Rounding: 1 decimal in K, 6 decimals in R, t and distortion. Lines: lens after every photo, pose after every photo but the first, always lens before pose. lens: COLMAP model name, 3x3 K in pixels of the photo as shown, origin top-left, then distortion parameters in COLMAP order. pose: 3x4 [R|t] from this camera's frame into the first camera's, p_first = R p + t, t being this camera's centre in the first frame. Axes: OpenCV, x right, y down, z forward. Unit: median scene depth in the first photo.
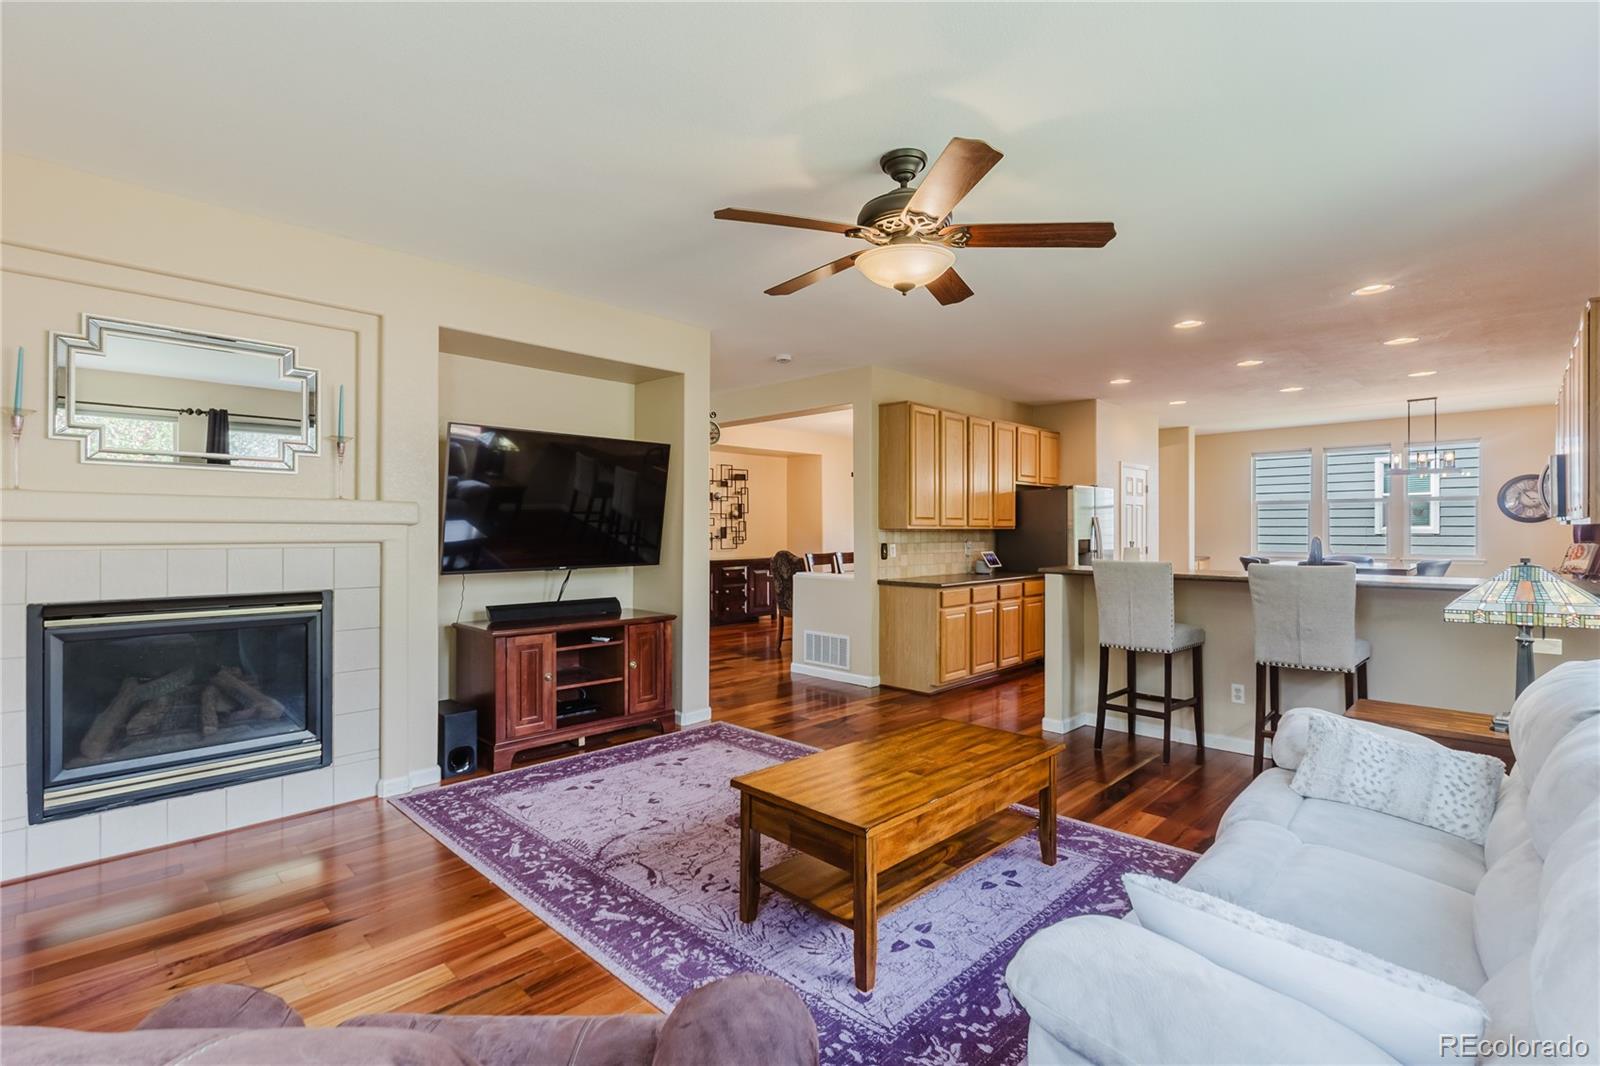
lens RADIAL K [[733.6, 0, 806.0], [0, 733.6, 537.0], [0, 0, 1]] dist [0.007494, -0.000900]
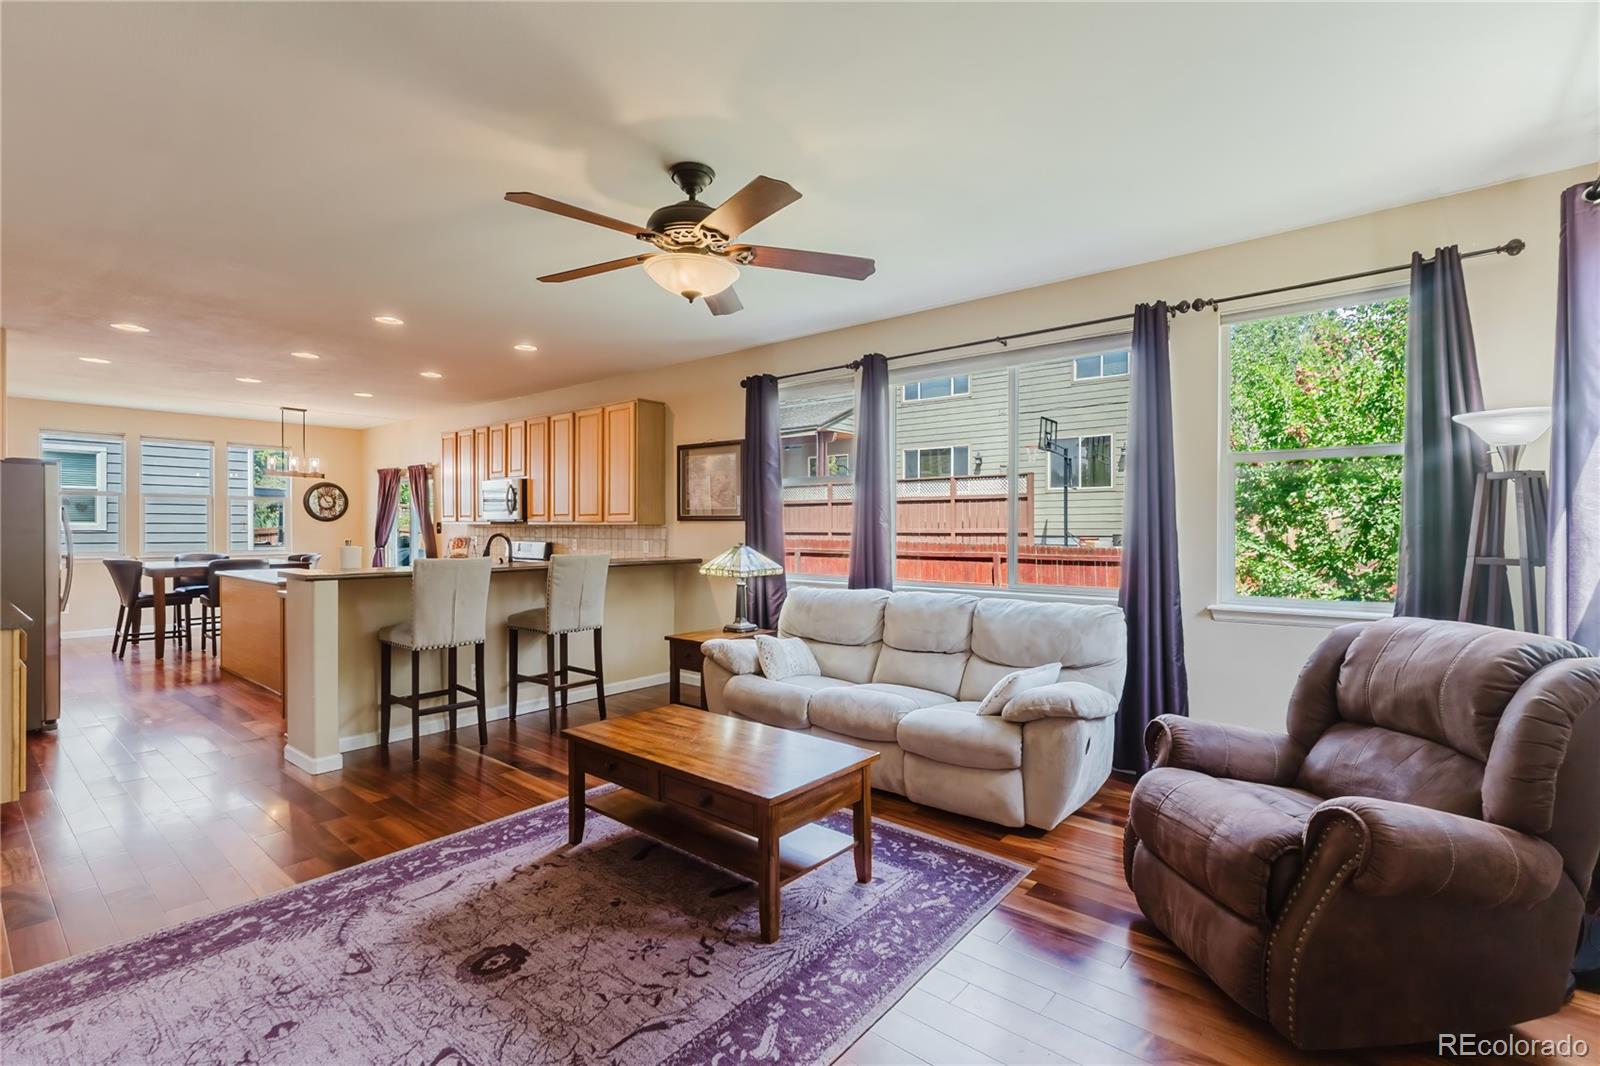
lens RADIAL K [[733.6, 0, 805.9], [0, 733.6, 522.9], [0, 0, 1]] dist [0.007494, -0.000900]
pose [[-0.089276, 0.010968, 0.995946, -0.771106], [0.003501, 0.999937, -0.010698, -0.003809], [-0.996001, 0.002532, -0.089309, 0.775910]]
